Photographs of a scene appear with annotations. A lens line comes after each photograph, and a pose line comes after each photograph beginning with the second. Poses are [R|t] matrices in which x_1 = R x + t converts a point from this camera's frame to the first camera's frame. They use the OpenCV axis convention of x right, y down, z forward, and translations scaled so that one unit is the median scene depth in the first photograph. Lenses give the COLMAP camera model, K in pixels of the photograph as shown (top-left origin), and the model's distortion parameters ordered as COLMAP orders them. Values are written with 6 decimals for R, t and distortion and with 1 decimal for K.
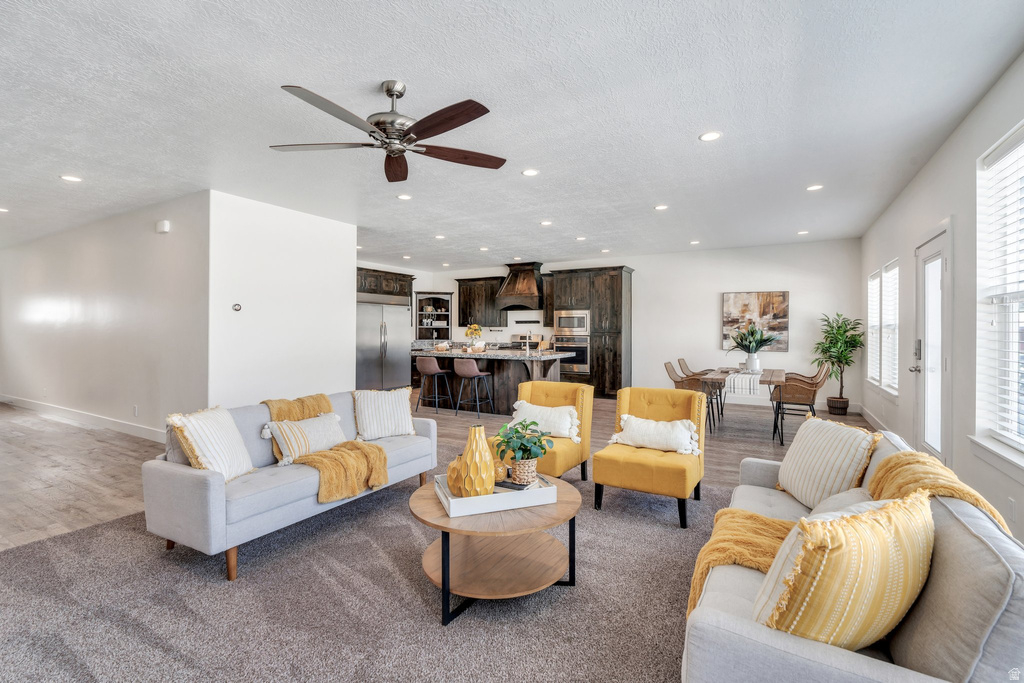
lens RADIAL K [[460.9, 0, 520.6], [0, 460.9, 327.5], [0, 0, 1]] dist [-0.005124, 0.001798]
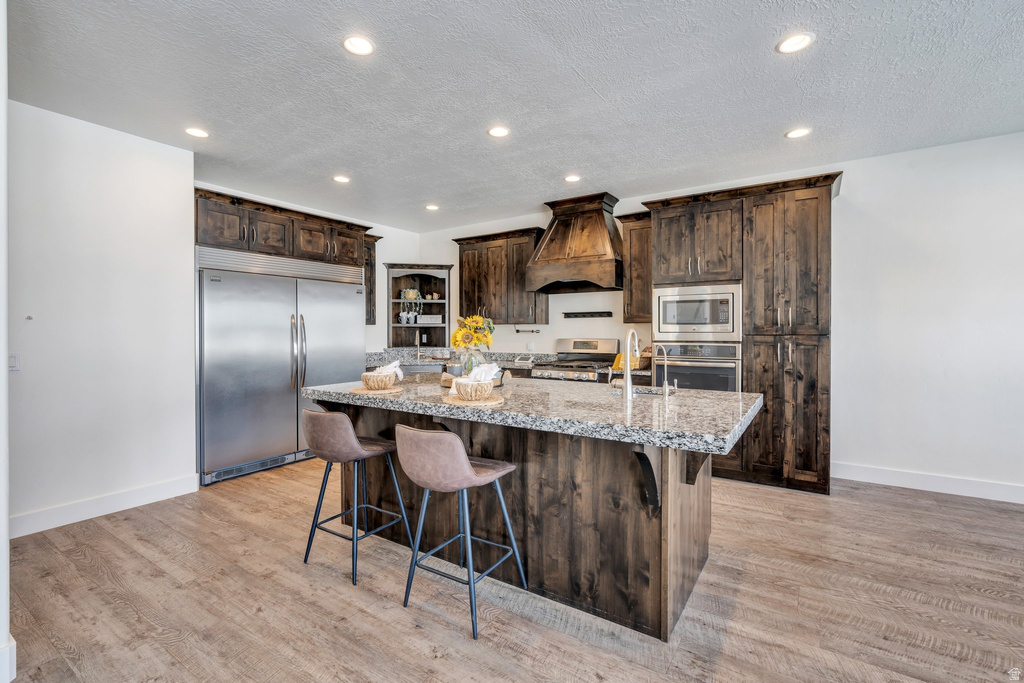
lens RADIAL K [[460.9, 0, 514.7], [0, 460.9, 333.0], [0, 0, 1]] dist [-0.005124, 0.001798]
pose [[0.997265, -0.003632, -0.073823, -0.033614], [0.004532, 0.999917, 0.012023, 0.002617], [0.073774, -0.012325, 0.997199, 0.549856]]
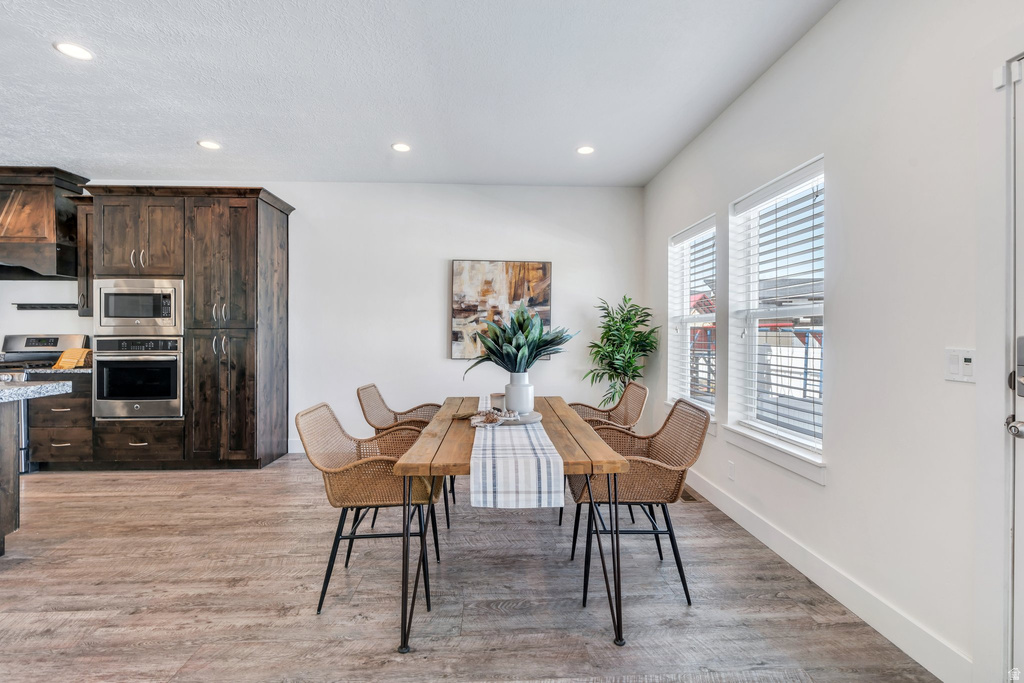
lens RADIAL K [[460.9, 0, 511.5], [0, 460.9, 333.1], [0, 0, 1]] dist [-0.005124, 0.001798]
pose [[0.848683, -0.001517, 0.528900, 0.186543], [-0.002727, 0.999970, 0.007244, 0.010966], [-0.528895, -0.007590, 0.848653, 0.444759]]
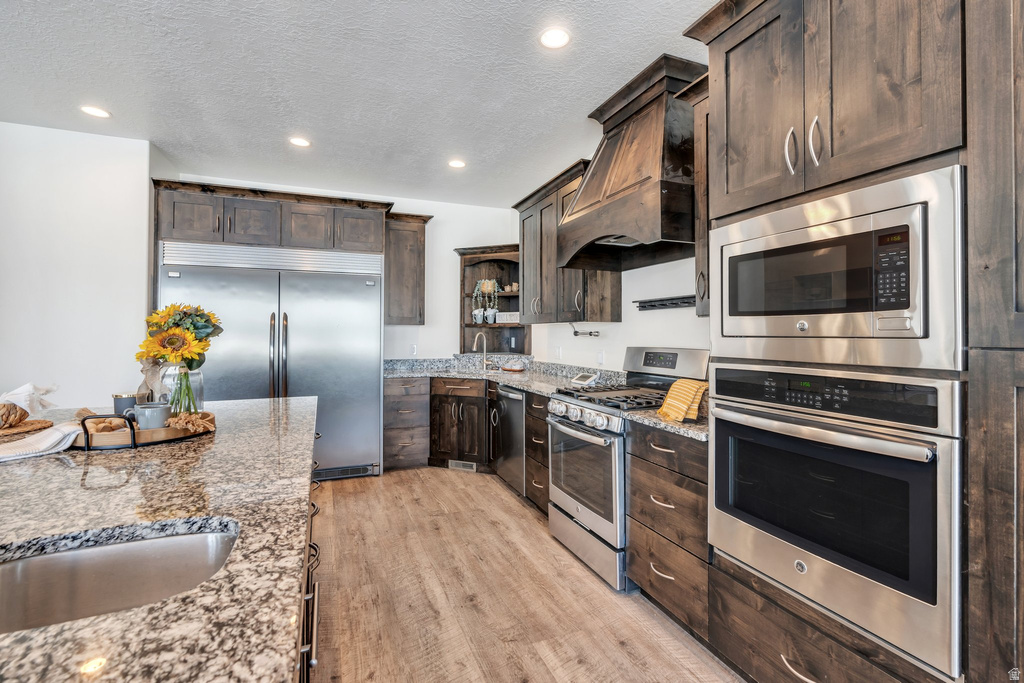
lens RADIAL K [[460.9, 0, 514.2], [0, 460.9, 331.0], [0, 0, 1]] dist [-0.005124, 0.001798]
pose [[0.782825, -0.004019, -0.622229, 0.134251], [0.005322, 0.999986, 0.000236, 0.005649], [0.622220, -0.003496, 0.782835, 0.838154]]
